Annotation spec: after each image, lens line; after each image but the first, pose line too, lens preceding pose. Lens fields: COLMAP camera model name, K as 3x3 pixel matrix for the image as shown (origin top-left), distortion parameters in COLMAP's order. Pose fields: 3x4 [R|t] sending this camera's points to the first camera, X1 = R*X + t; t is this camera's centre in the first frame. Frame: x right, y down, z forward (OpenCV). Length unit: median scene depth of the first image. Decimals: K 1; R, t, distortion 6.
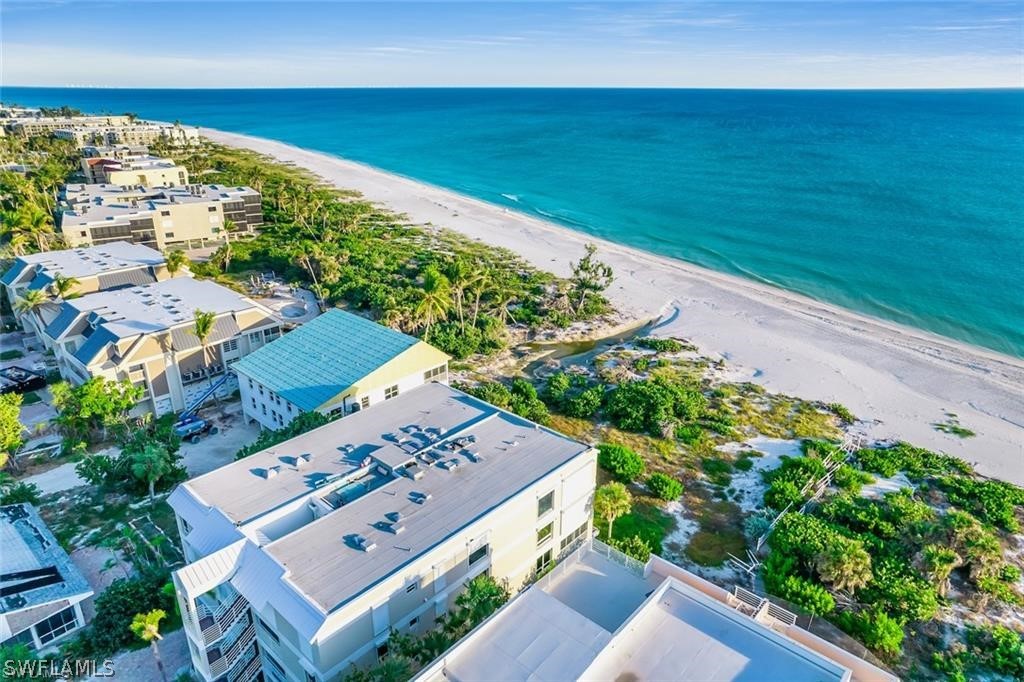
lens RADIAL K [[658.5, 0, 511.1], [0, 658.5, 332.8], [0, 0, 1]] dist [-0.001072, 0.001623]
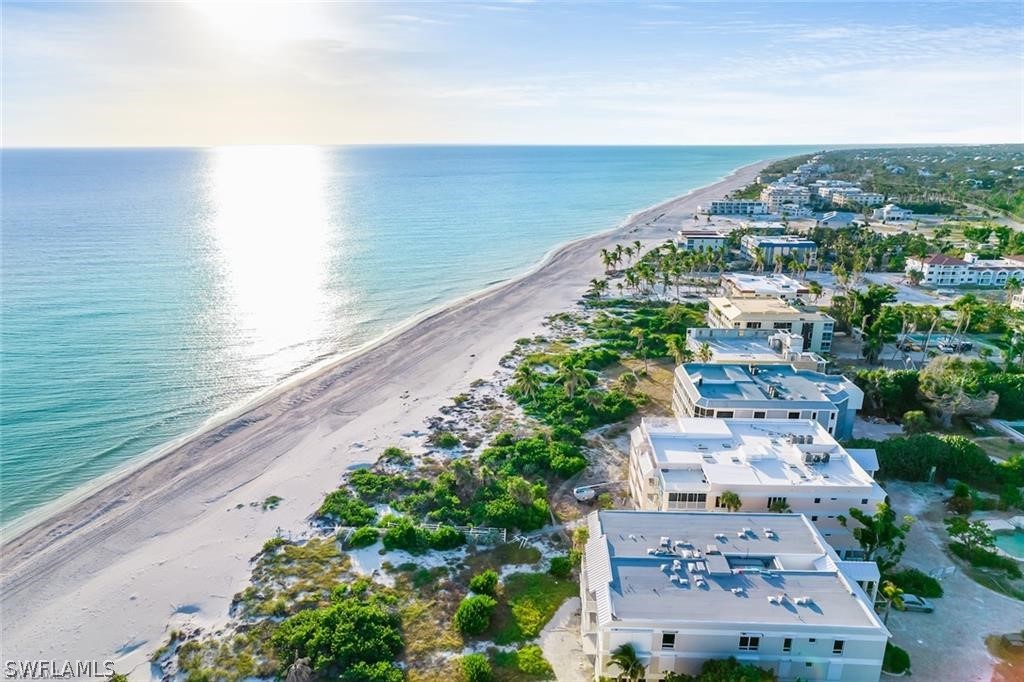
lens RADIAL K [[655.7, 0, 510.5], [0, 655.7, 345.2], [0, 0, 1]] dist [-0.047335, 0.052295]
pose [[-0.631470, -0.235699, 0.738709, -0.420536], [0.272899, 0.824174, 0.496250, -0.512853], [-0.725790, 0.514960, -0.456119, 0.889196]]
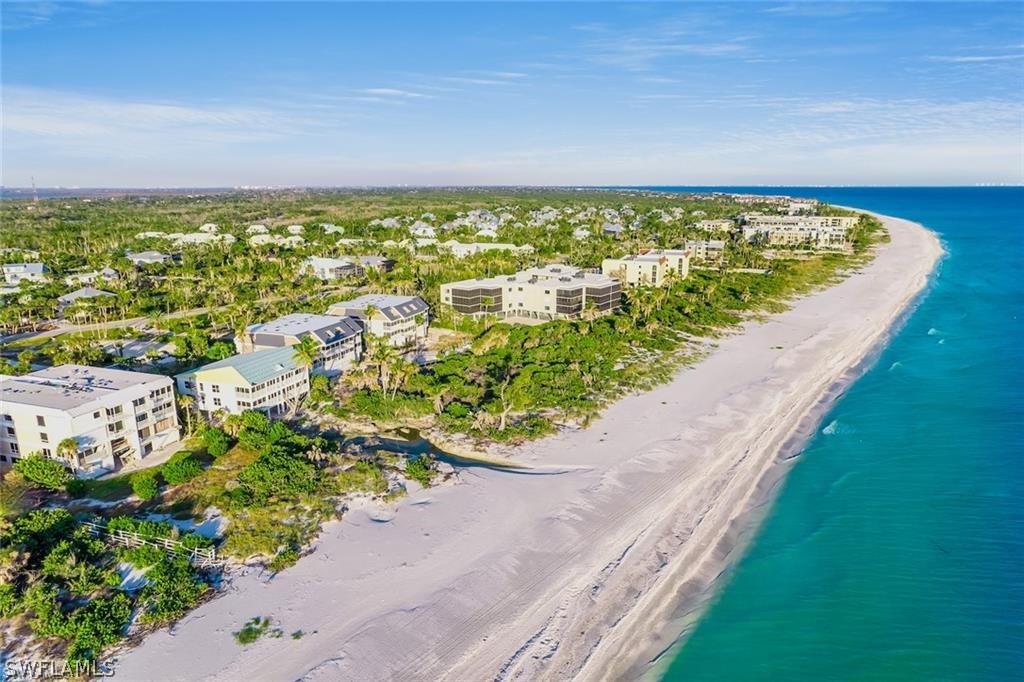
lens RADIAL K [[655.7, 0, 510.5], [0, 655.7, 345.2], [0, 0, 1]] dist [-0.047335, 0.052295]
pose [[0.381893, 0.219402, -0.897787, 1.214177], [-0.320948, 0.942441, 0.093792, -0.318175], [0.866689, 0.252324, 0.430328, 0.683235]]
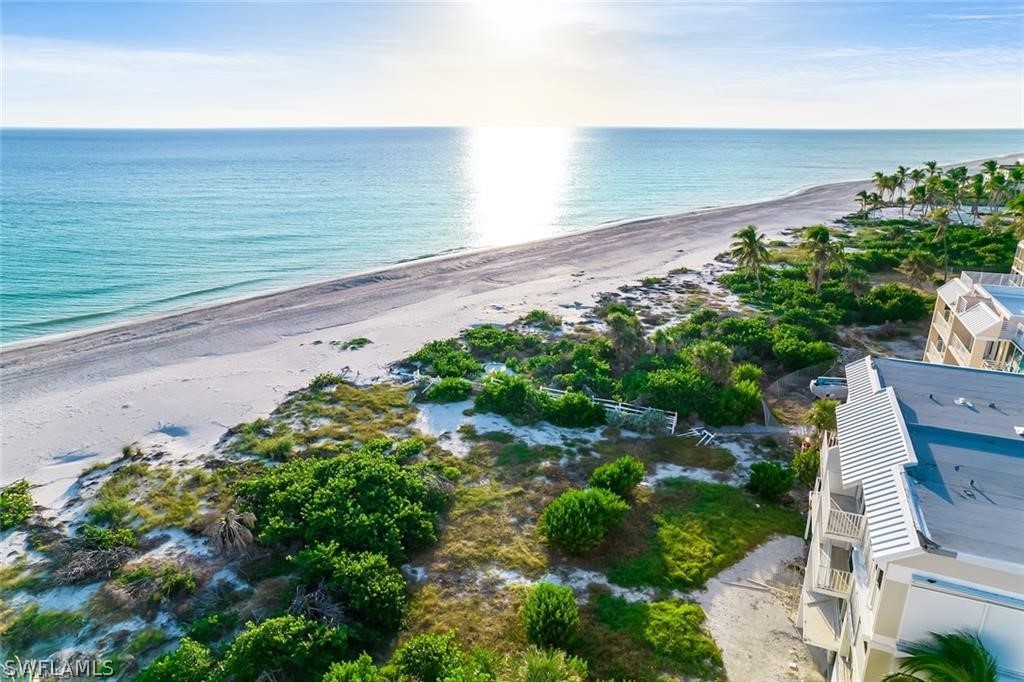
lens RADIAL K [[655.7, 0, 510.5], [0, 655.7, 345.2], [0, 0, 1]] dist [-0.047335, 0.052295]
pose [[-0.320046, -0.307203, 0.896213, -0.202199], [0.328822, 0.851145, 0.409180, -0.134476], [-0.888508, 0.425651, -0.171390, 0.790789]]
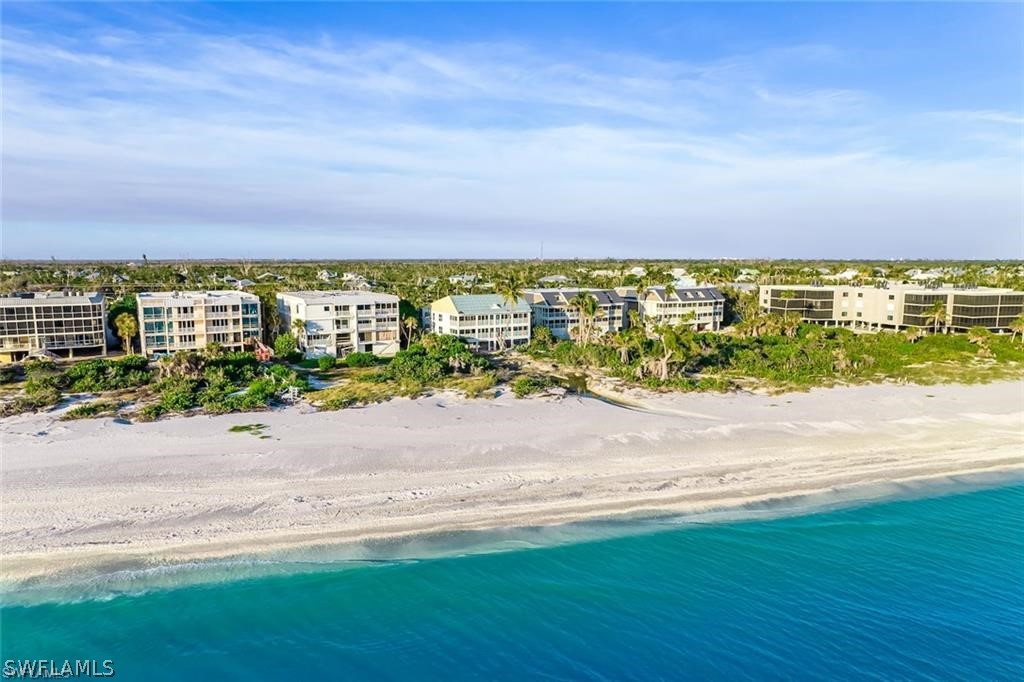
lens RADIAL K [[655.7, 0, 510.5], [0, 655.7, 345.2], [0, 0, 1]] dist [-0.047335, 0.052295]
pose [[-0.297718, 0.123536, -0.946627, 1.177604], [-0.336751, 0.914262, 0.225221, -0.249765], [0.893288, 0.385830, -0.230591, 1.242275]]
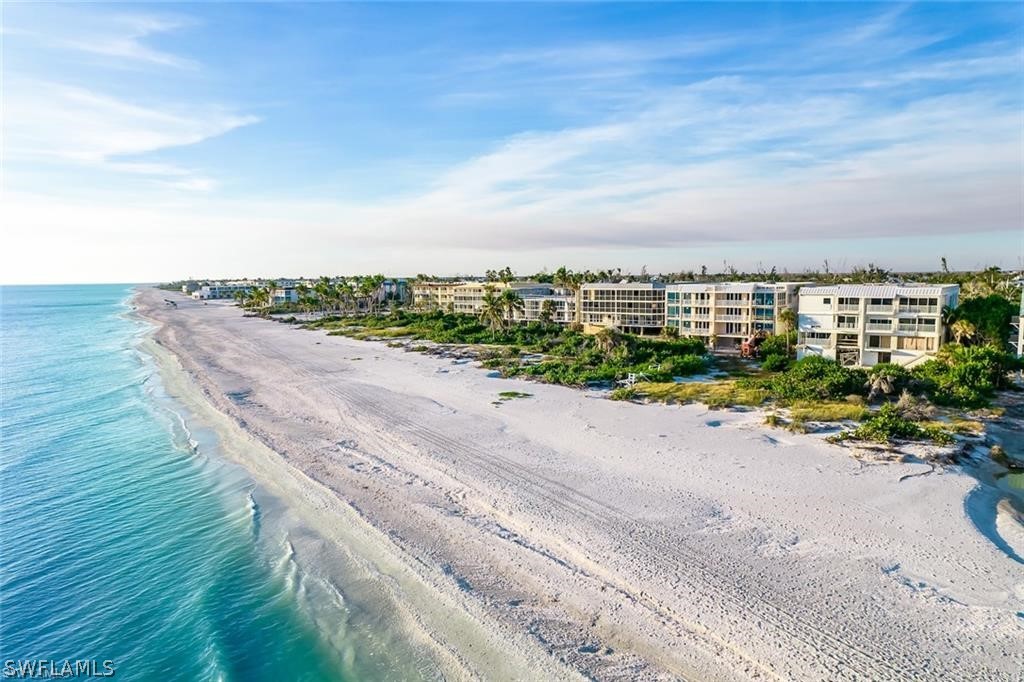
lens RADIAL K [[661.9, 0, 512.0], [0, 661.9, 341.0], [0, 0, 1]] dist [-0.035708, 0.054241]
pose [[-0.997942, 0.015995, -0.062095, 0.607519], [-0.013198, 0.896417, 0.443014, -0.300047], [0.062749, 0.442922, -0.894362, 1.521809]]
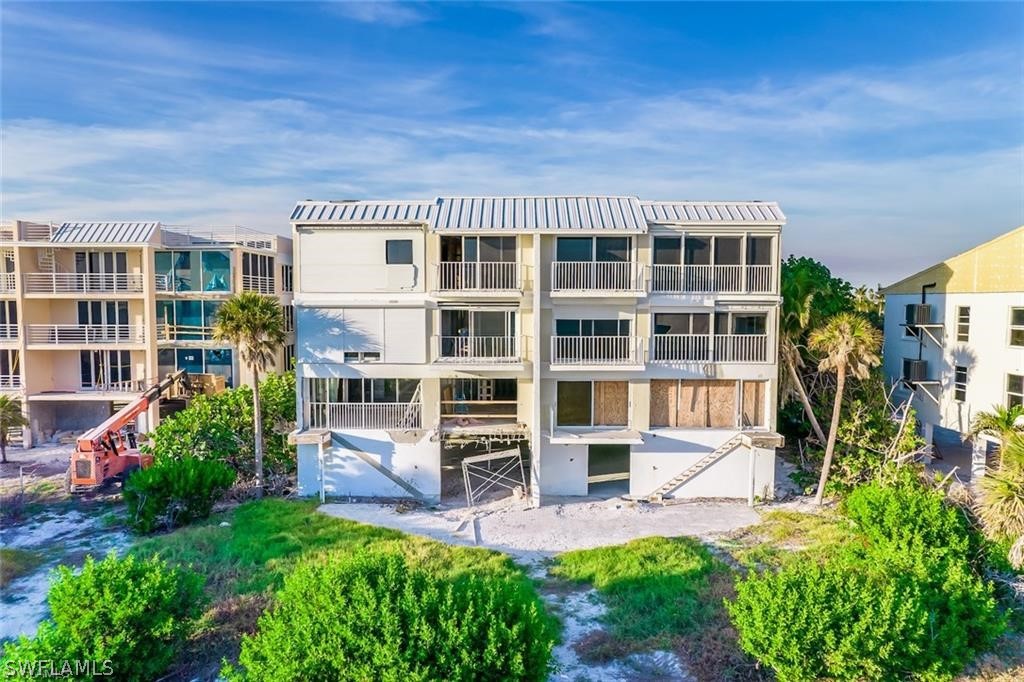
lens RADIAL K [[684.2, 0, 557.7], [0, 684.2, 357.0], [0, 0, 1]] dist [-0.023298, -0.000661]
pose [[-0.736659, 0.045475, -0.674733, 0.177384], [-0.244916, 0.912066, 0.328864, 0.036064], [0.630357, 0.407514, -0.660744, 0.820118]]
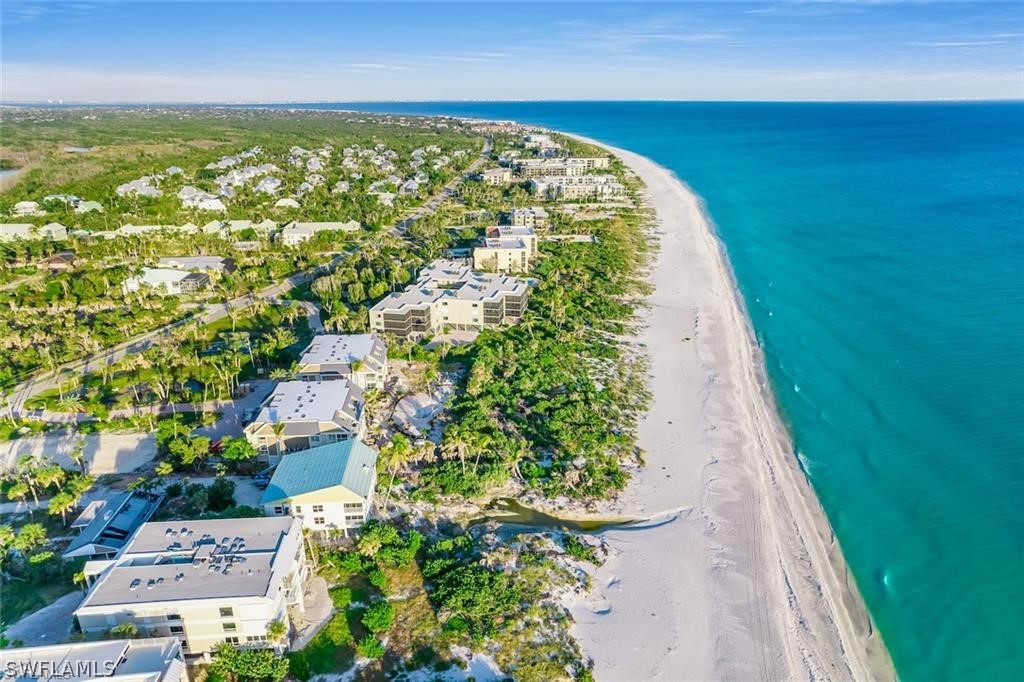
lens RADIAL K [[662.9, 0, 508.8], [0, 662.9, 325.0], [0, 0, 1]] dist [-0.046919, 0.052847]
pose [[0.727521, 0.221034, -0.649506, 0.859768], [-0.235917, 0.969550, 0.065693, -0.435917], [0.644249, 0.105436, 0.757514, 0.003985]]
